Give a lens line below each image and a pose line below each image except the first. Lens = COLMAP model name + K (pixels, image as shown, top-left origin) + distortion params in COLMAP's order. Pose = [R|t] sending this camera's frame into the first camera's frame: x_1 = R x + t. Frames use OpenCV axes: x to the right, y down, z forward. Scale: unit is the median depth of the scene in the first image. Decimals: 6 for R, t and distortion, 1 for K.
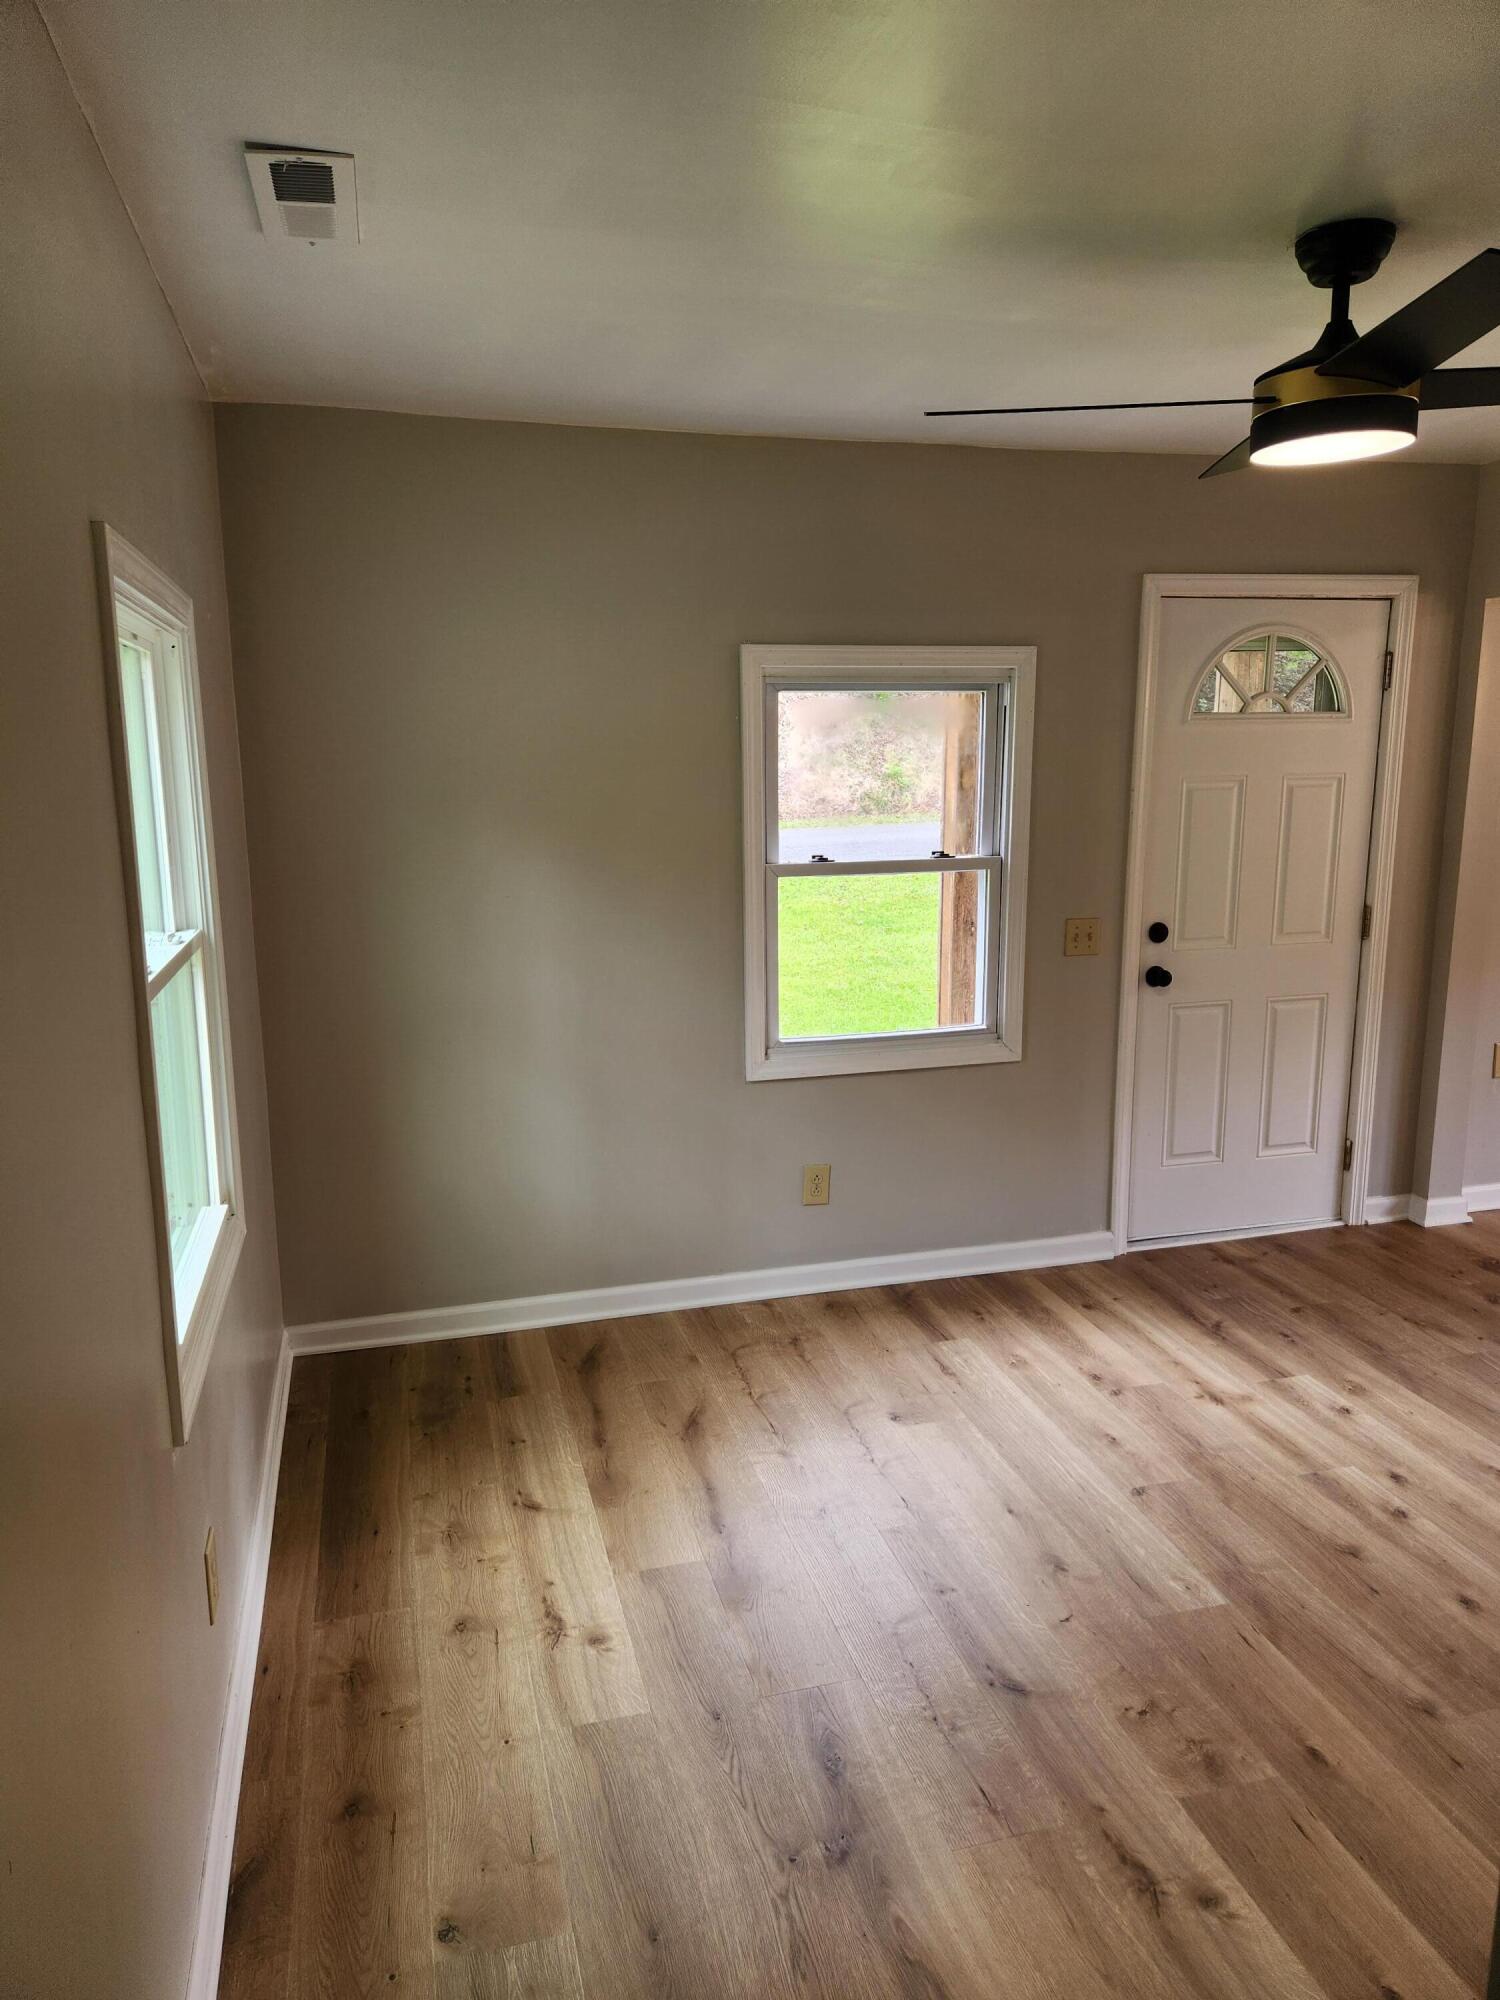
lens RADIAL K [[1346.9, 0, 757.4], [0, 1346.9, 996.5], [0, 0, 1]] dist [0.083318, -0.063489]
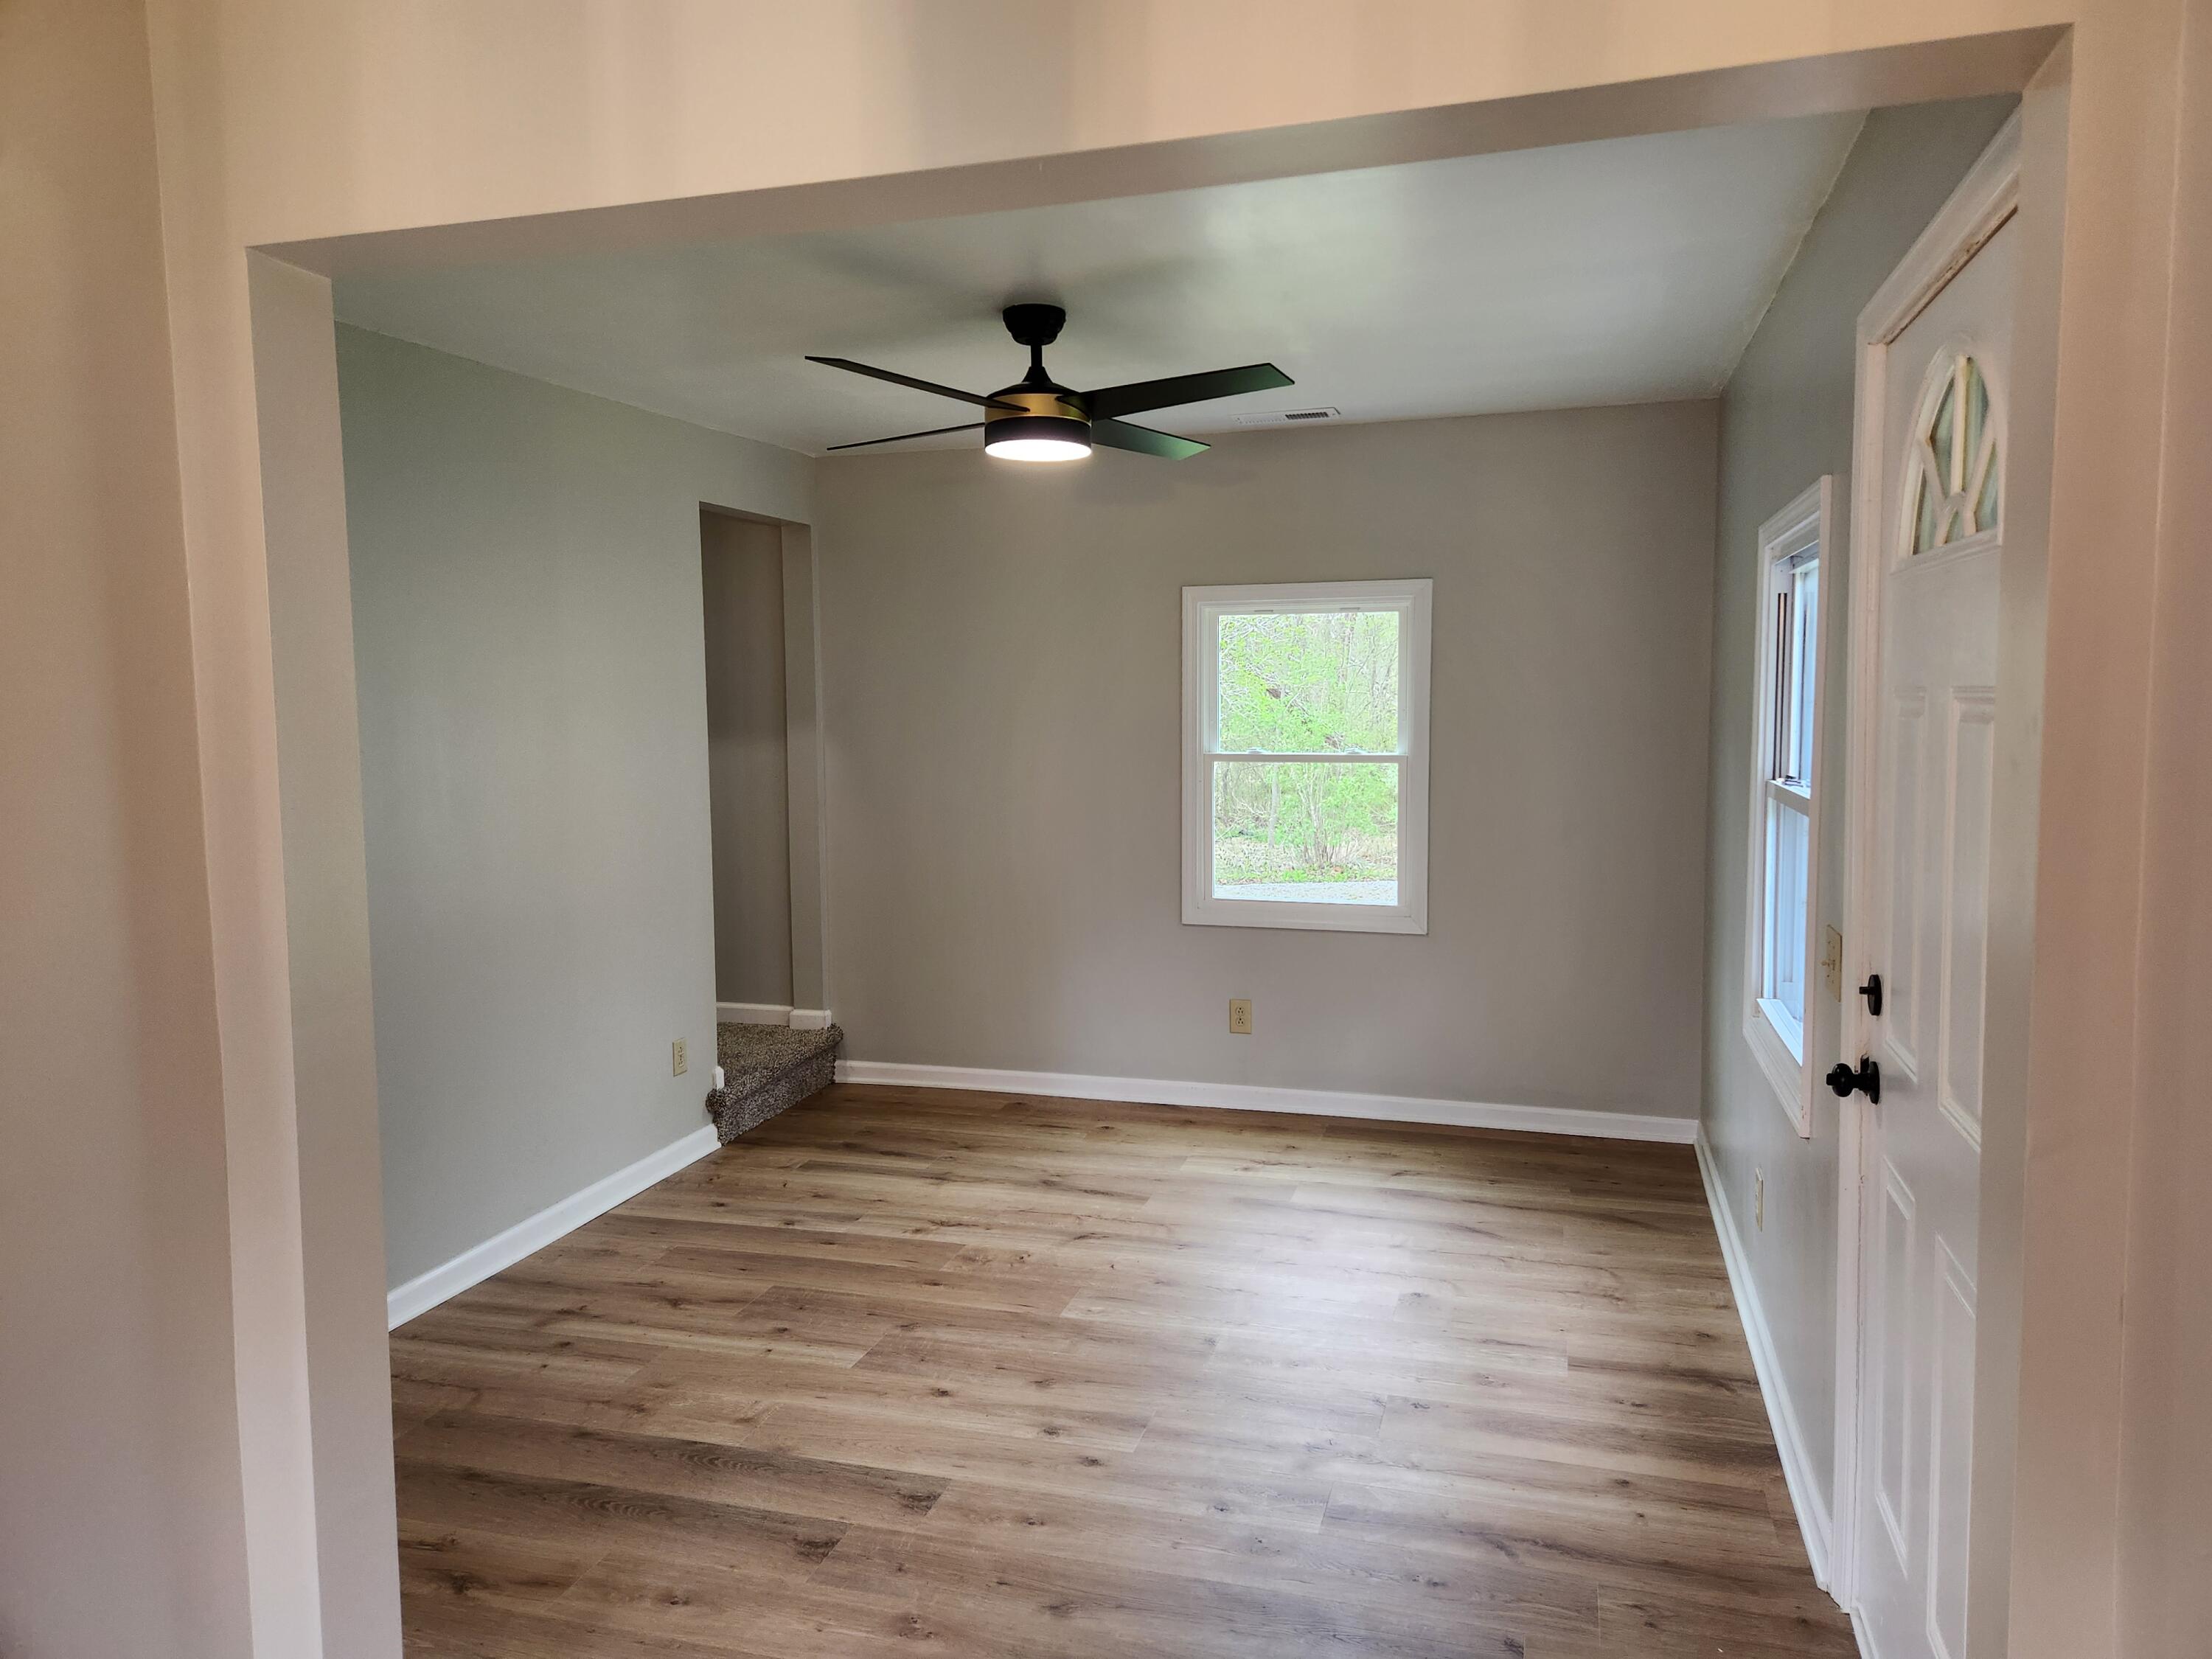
lens RADIAL K [[1468.0, 0, 1133.6], [0, 1468.0, 804.5], [0, 0, 1]] dist [0.117465, -0.075590]
pose [[-0.533252, 0.076536, -0.842487, 1.102795], [-0.138100, 0.974663, 0.175954, -0.213900], [0.834608, 0.210175, -0.509171, 1.273839]]
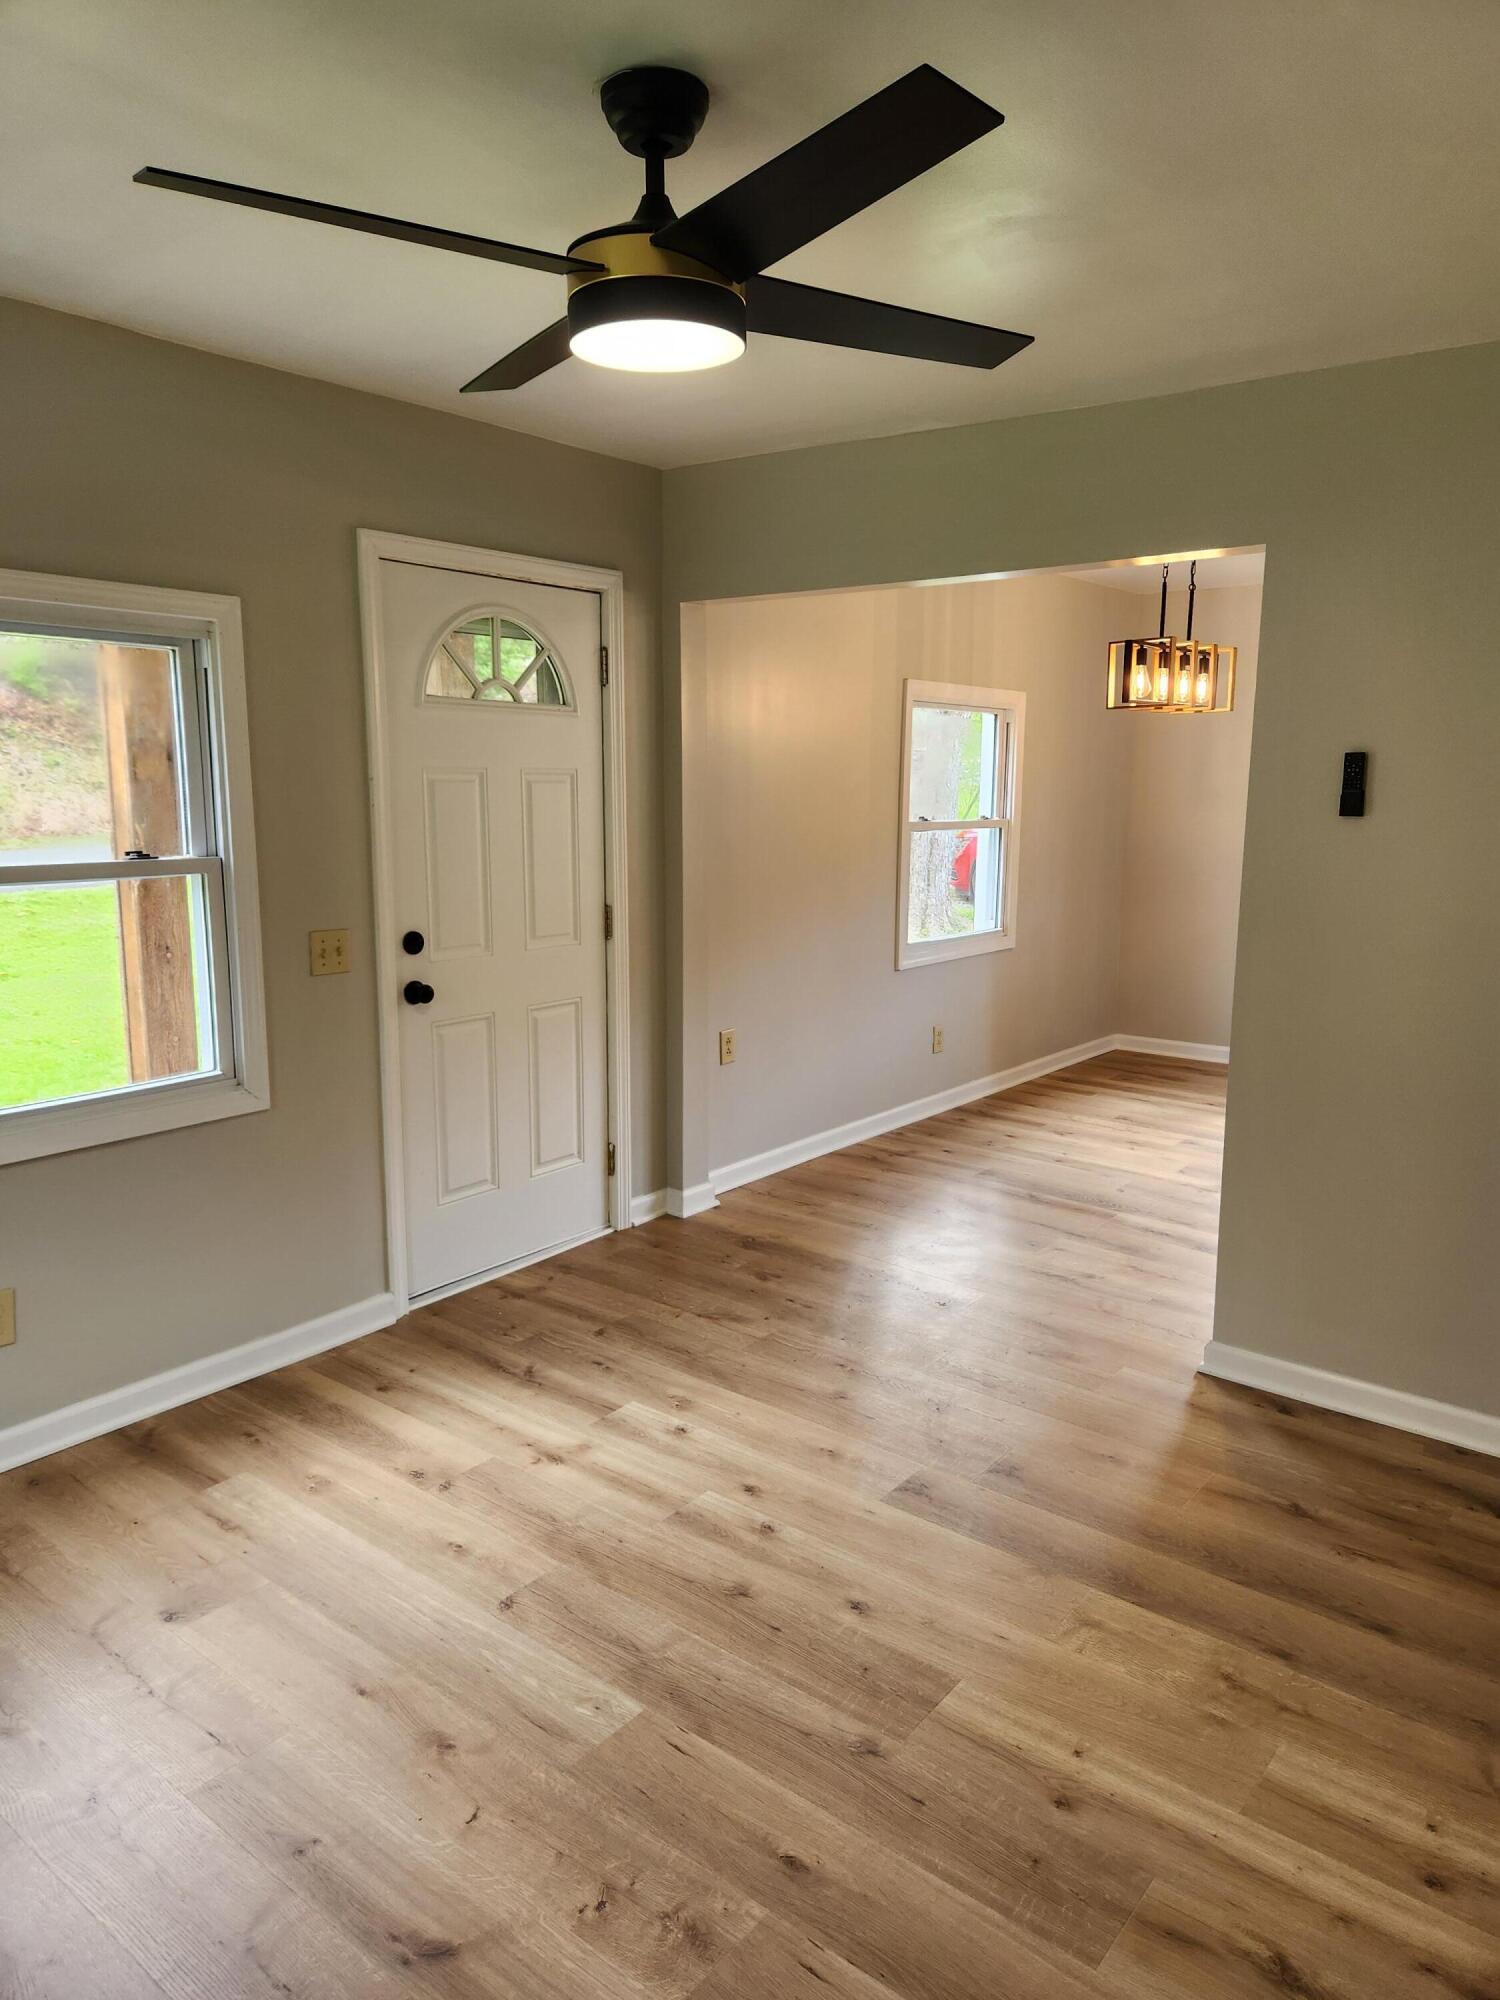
lens RADIAL K [[1340.0, 0, 777.7], [0, 1340.0, 1002.7], [0, 0, 1]] dist [0.079155, -0.076839]
pose [[0.805649, -0.085908, 0.586132, -0.036098], [0.096057, 0.995280, 0.013843, 0.002507], [-0.584554, 0.045150, 0.810098, 0.190990]]
